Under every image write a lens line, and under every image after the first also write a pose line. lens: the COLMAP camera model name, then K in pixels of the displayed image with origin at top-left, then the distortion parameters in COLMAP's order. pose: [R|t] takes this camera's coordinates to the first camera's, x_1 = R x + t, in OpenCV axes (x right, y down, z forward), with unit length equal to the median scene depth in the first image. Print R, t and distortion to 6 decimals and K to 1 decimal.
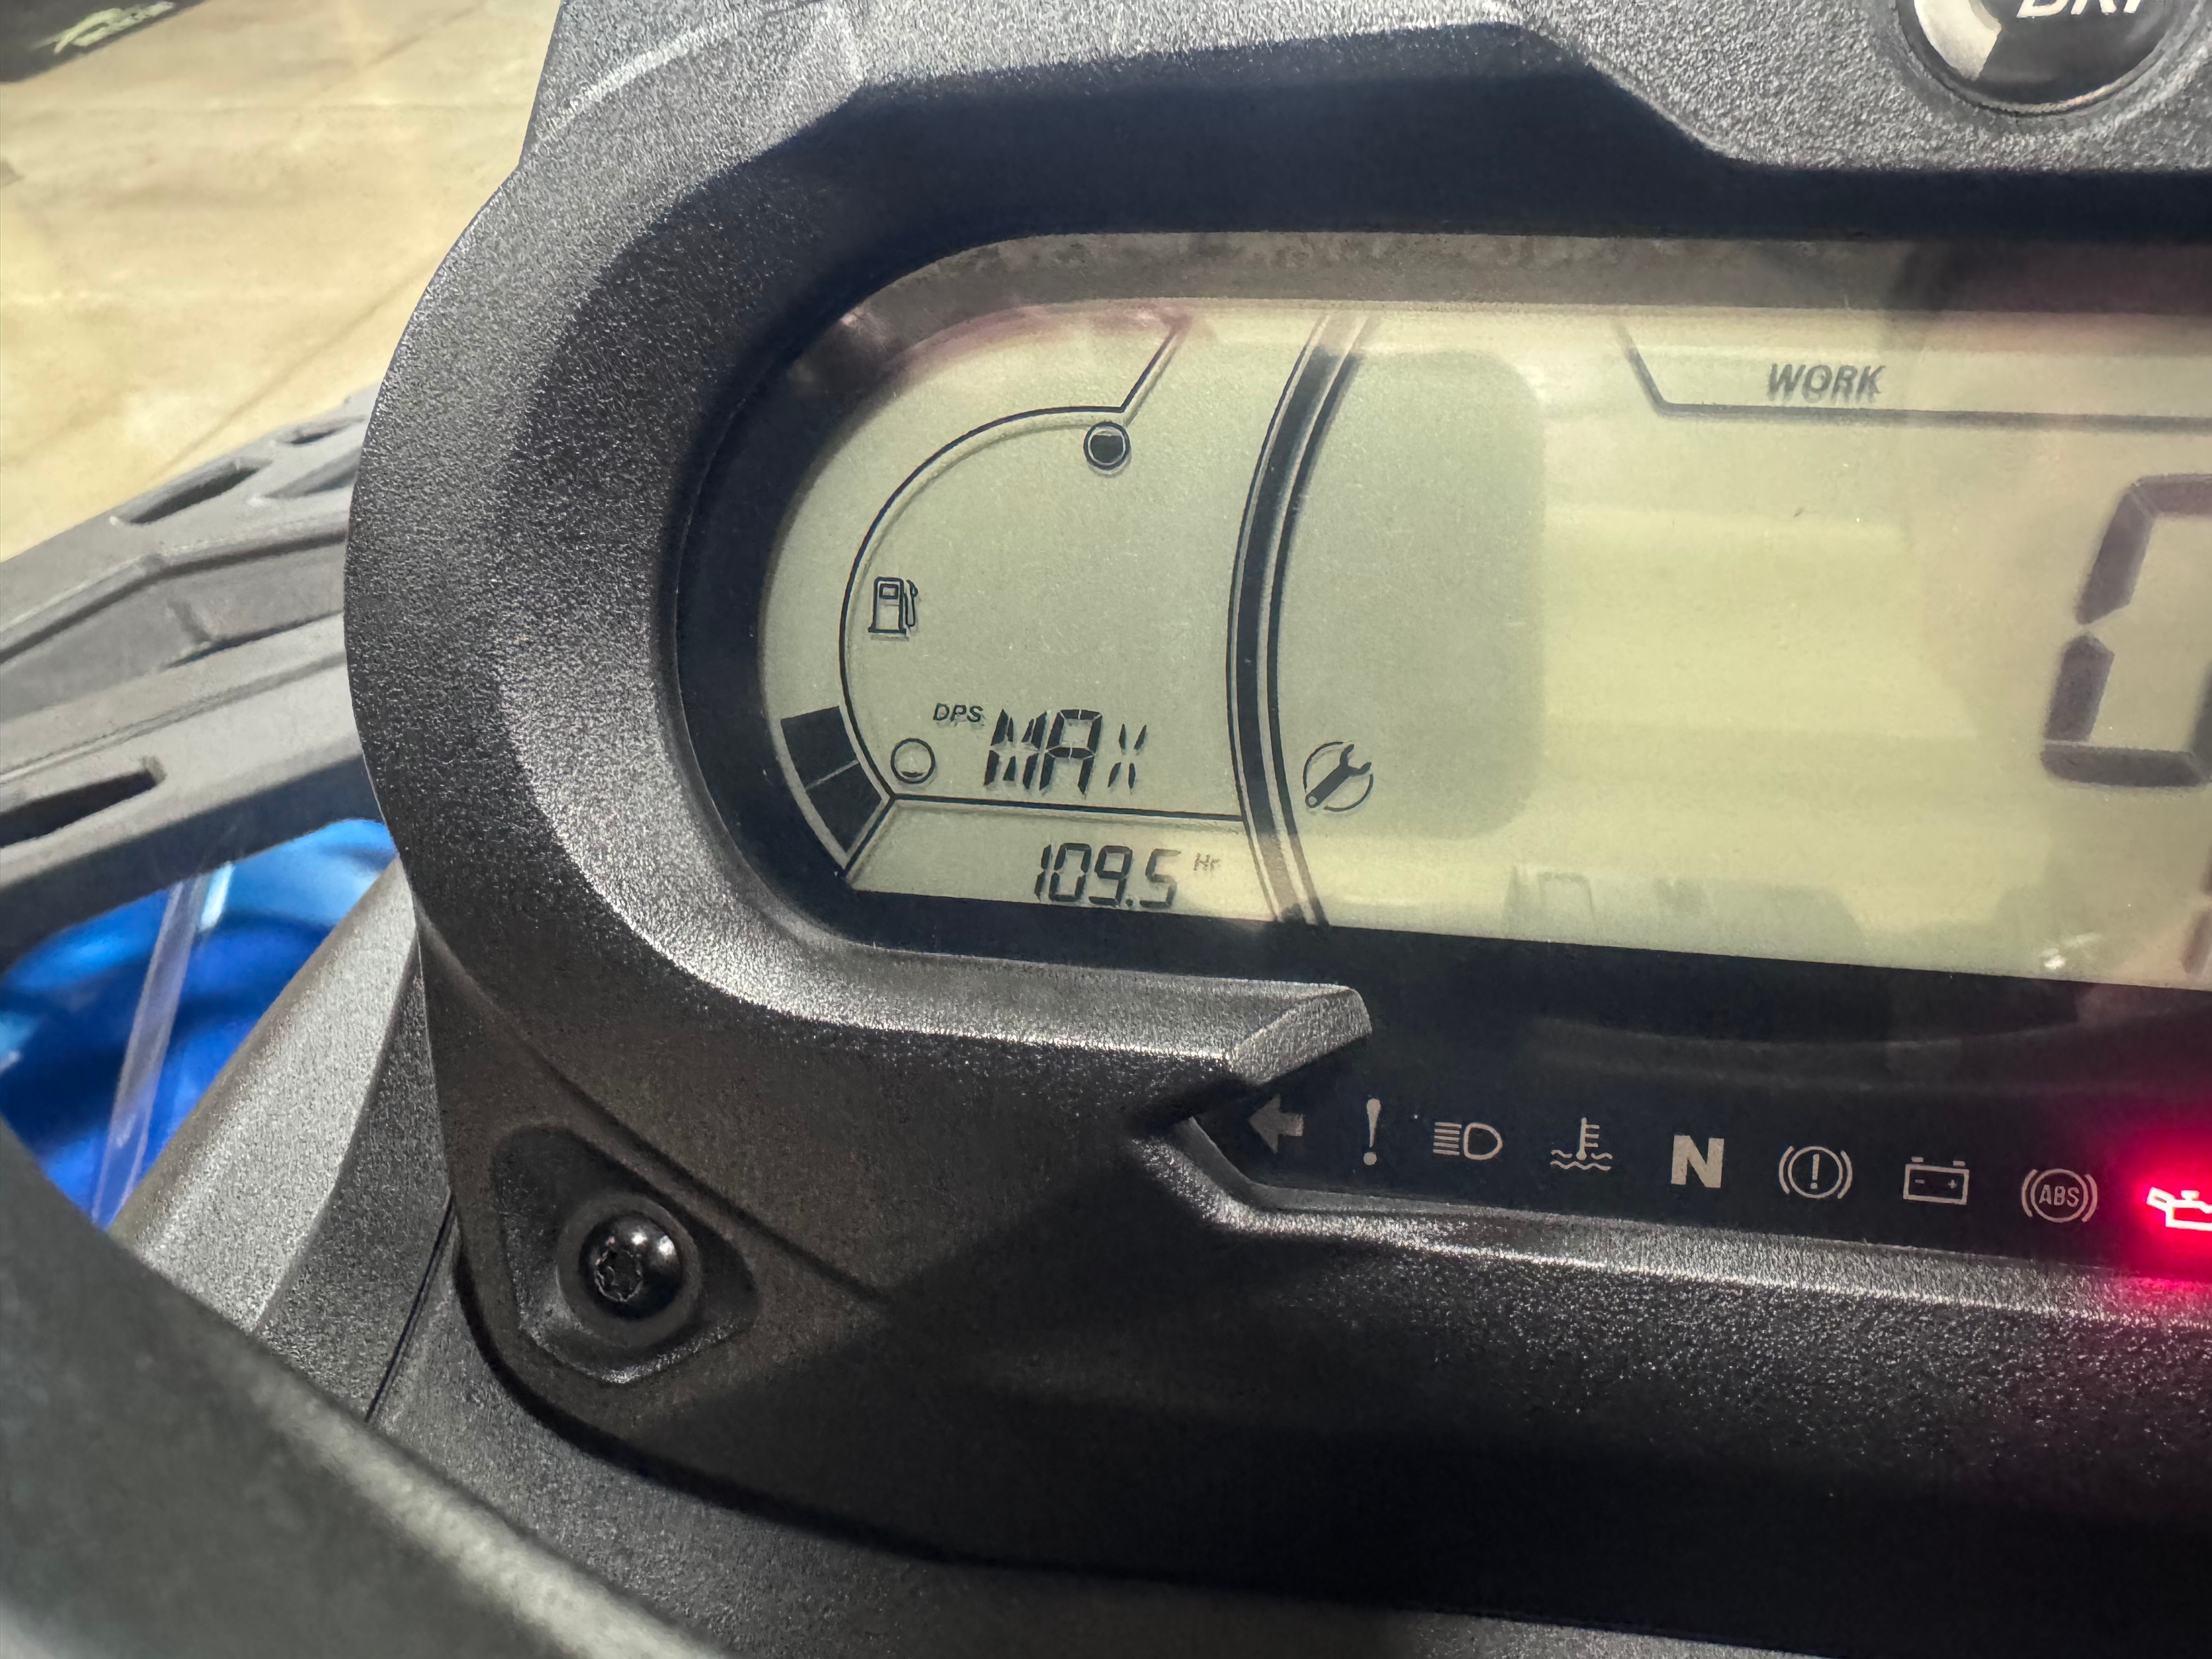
lens RADIAL K [[1540.6, 0, 1106.0], [0, 1540.6, 829.5], [0, 0, 1]] dist [-0.001656, 0.001385]
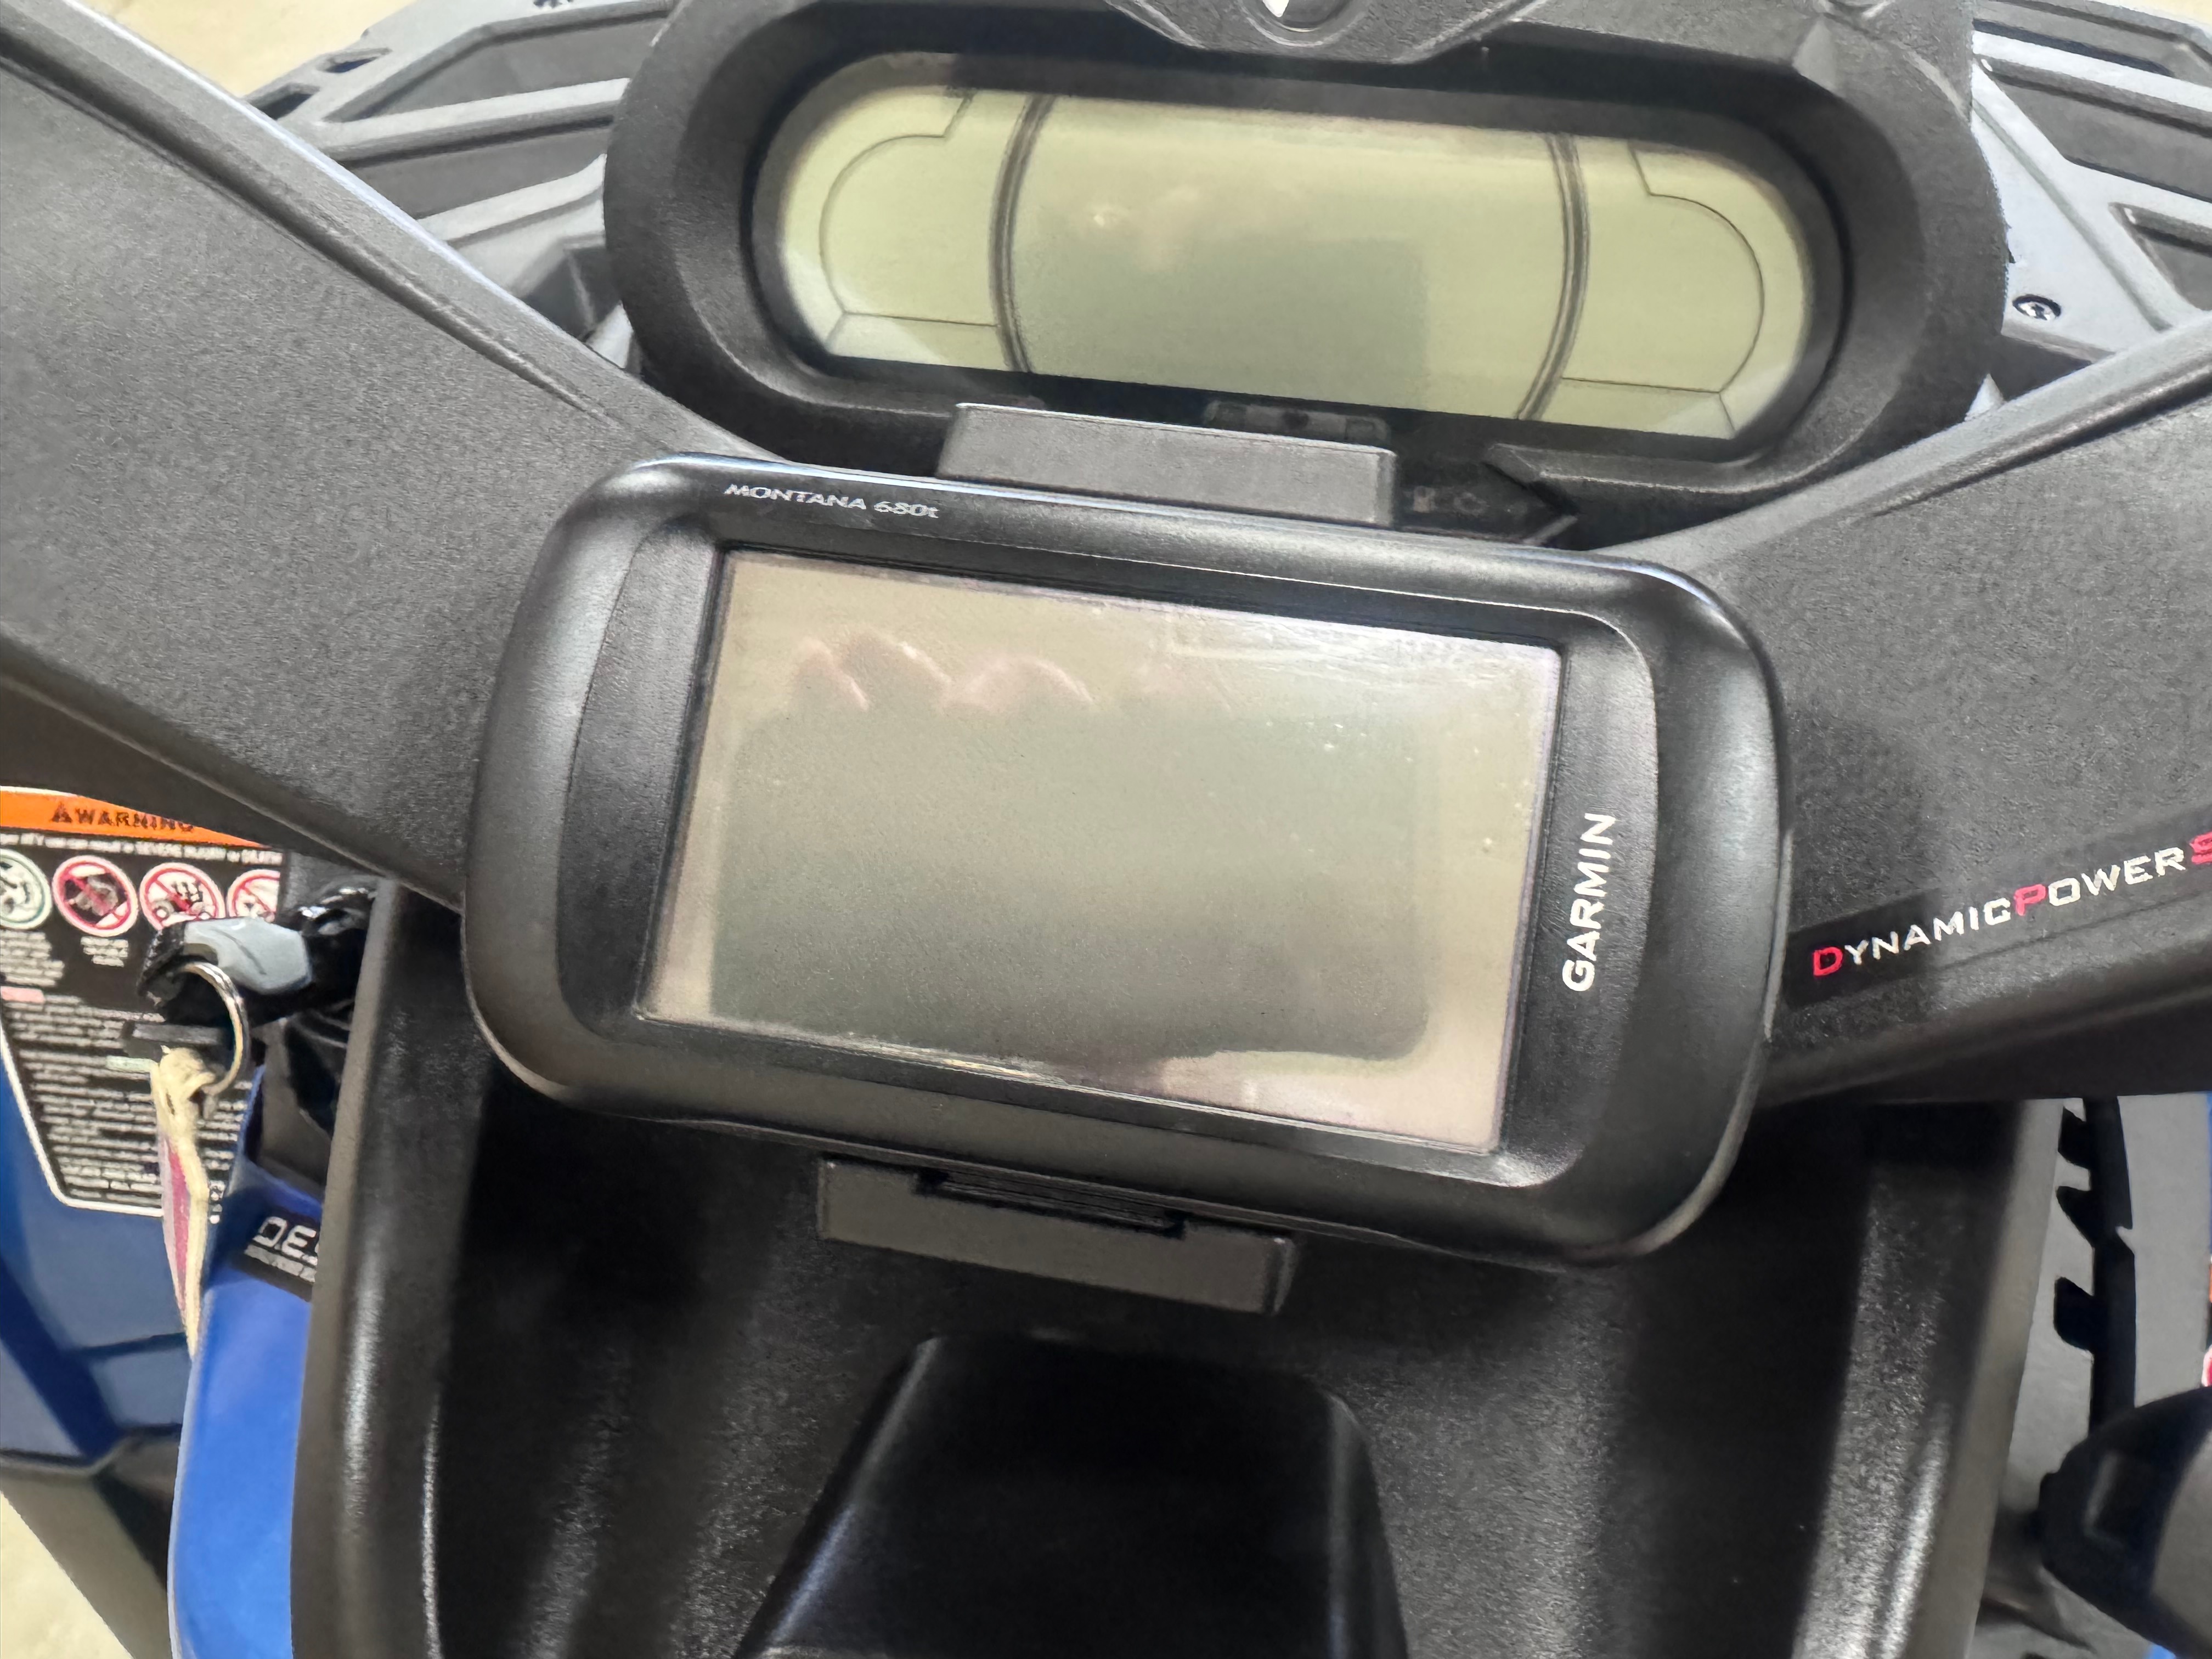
lens RADIAL K [[1540.6, 0, 1106.0], [0, 1540.6, 829.5], [0, 0, 1]] dist [-0.001656, 0.001385]
pose [[0.999209, 0.014898, 0.036857, 0.202956], [-0.022607, 0.975562, 0.218559, 0.250881], [-0.032701, -0.219219, 0.975128, -1.599355]]
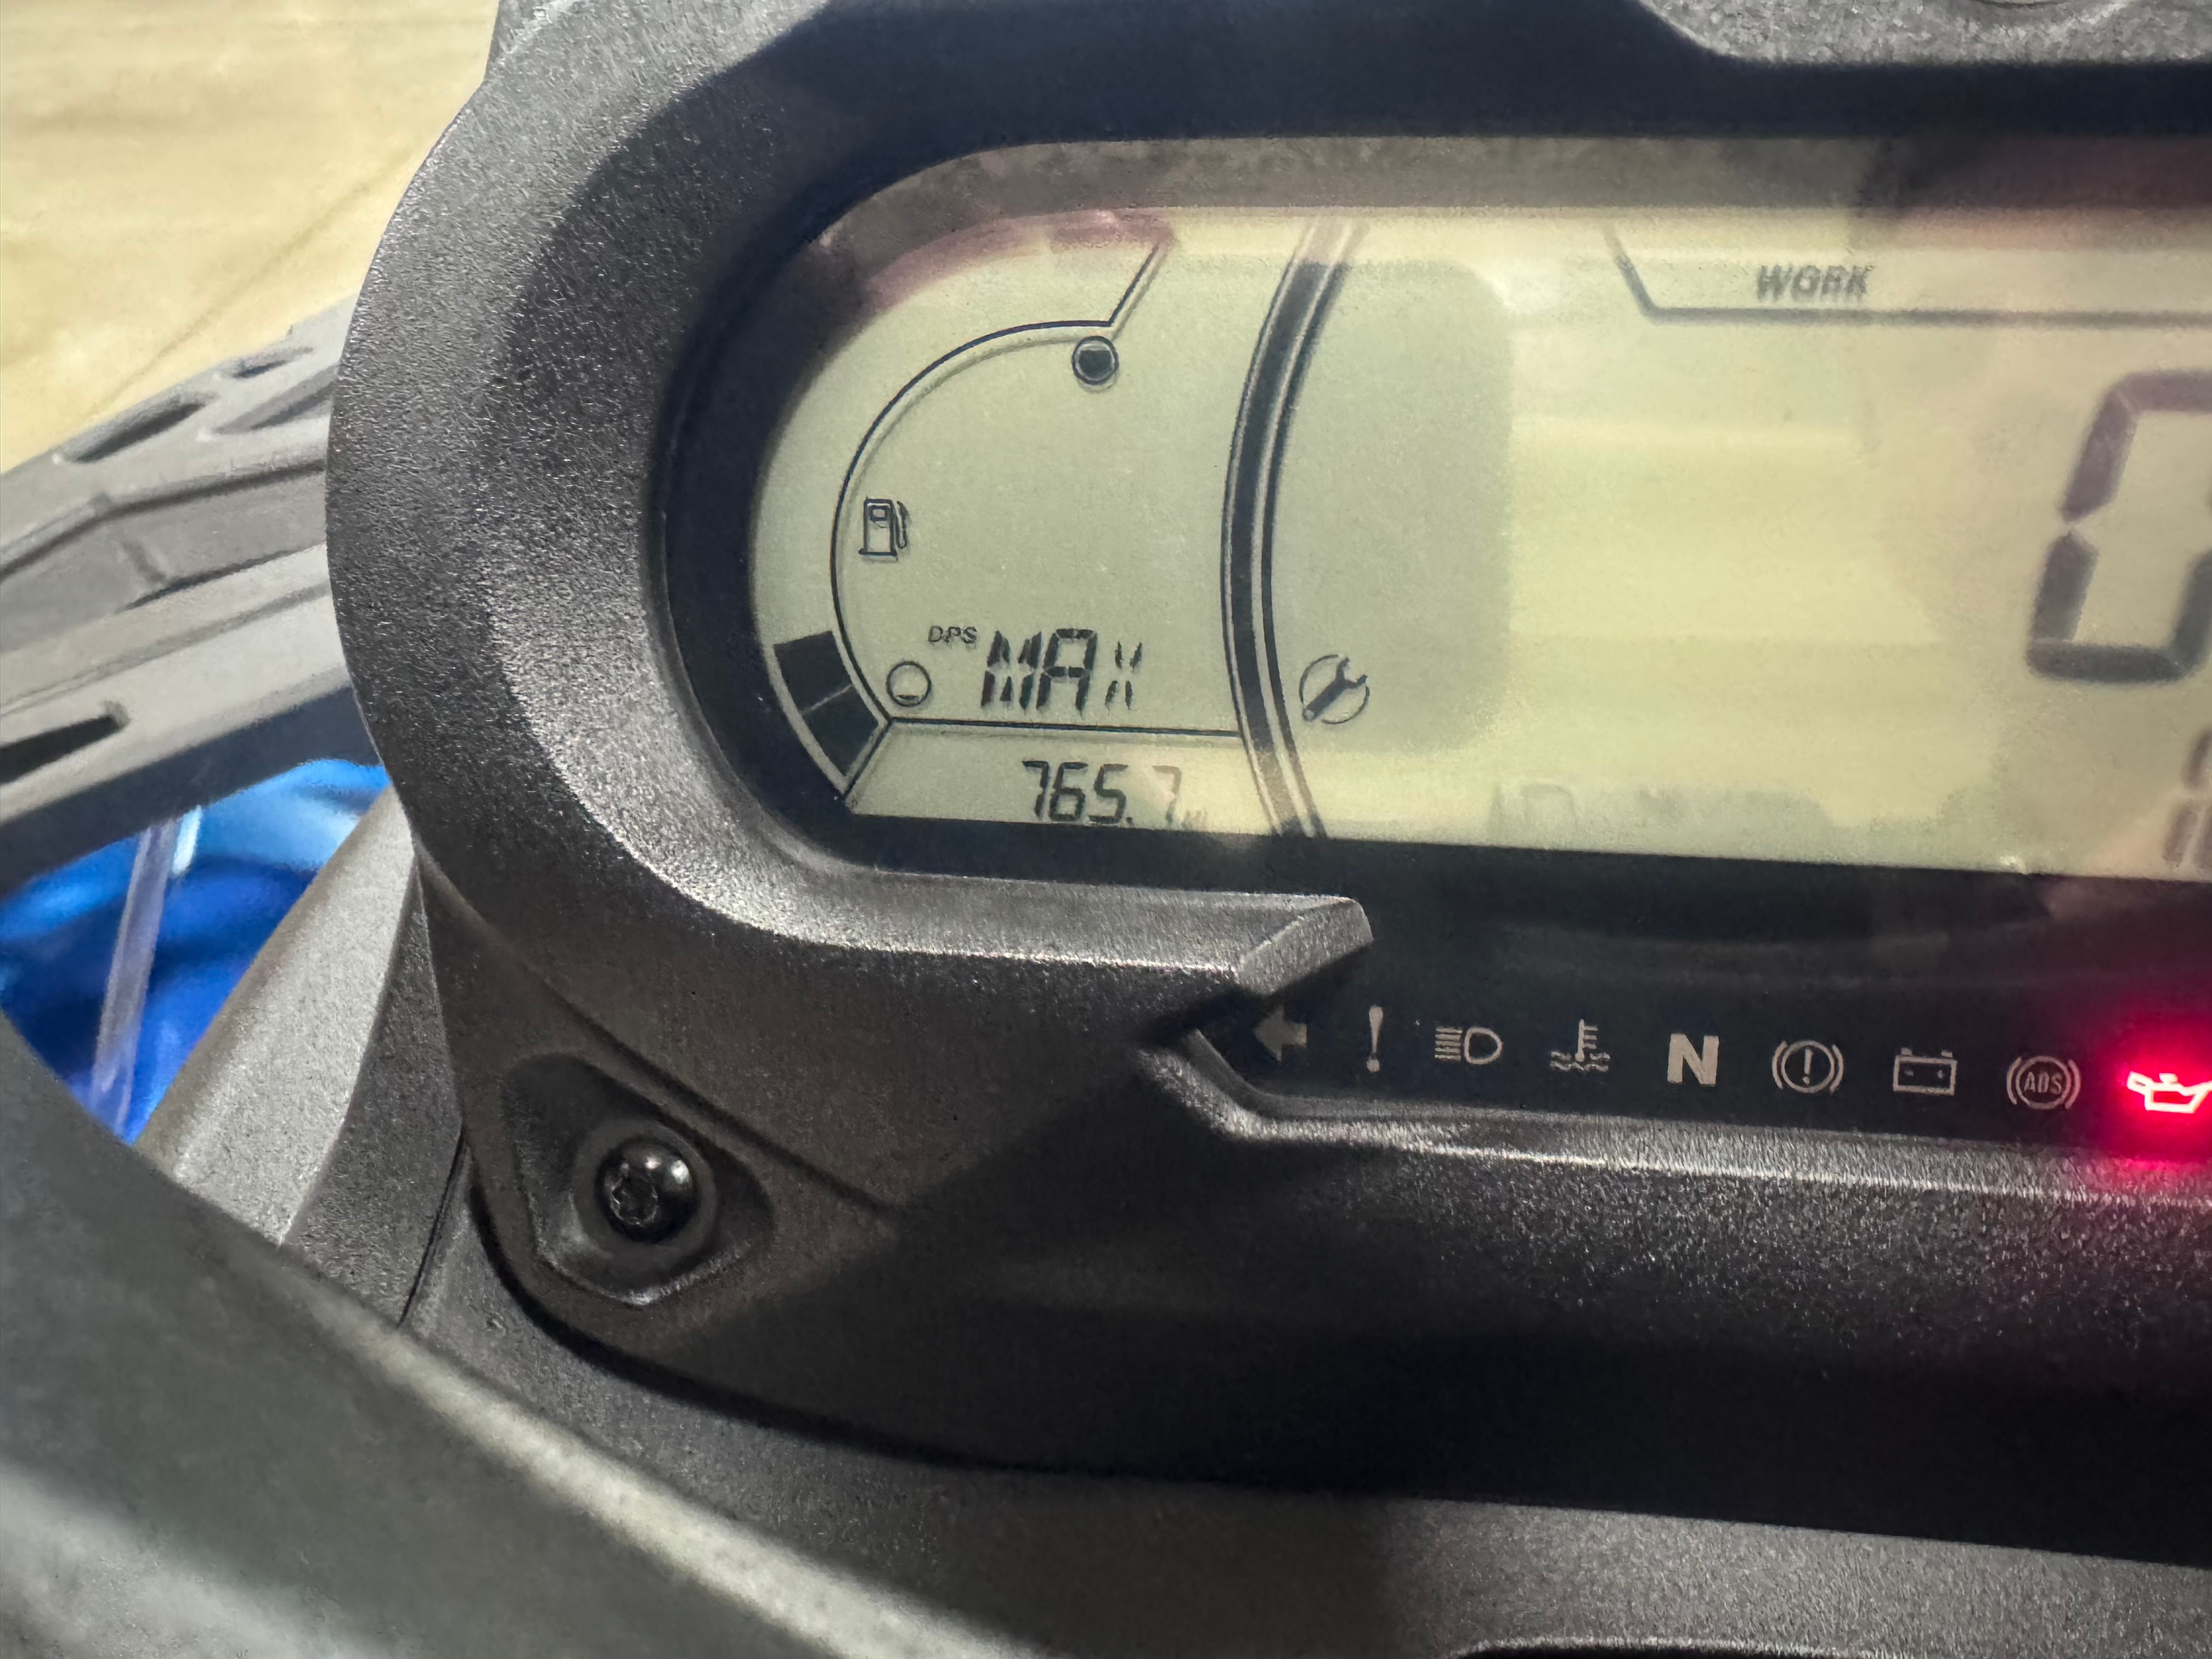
lens RADIAL K [[1540.6, 0, 1106.0], [0, 1540.6, 829.5], [0, 0, 1]] dist [-0.001656, 0.001385]
pose [[0.999513, -0.023982, 0.019979, -0.020563], [0.022972, 0.998517, 0.049355, 0.003579], [-0.021133, -0.048872, 0.998581, -0.004697]]
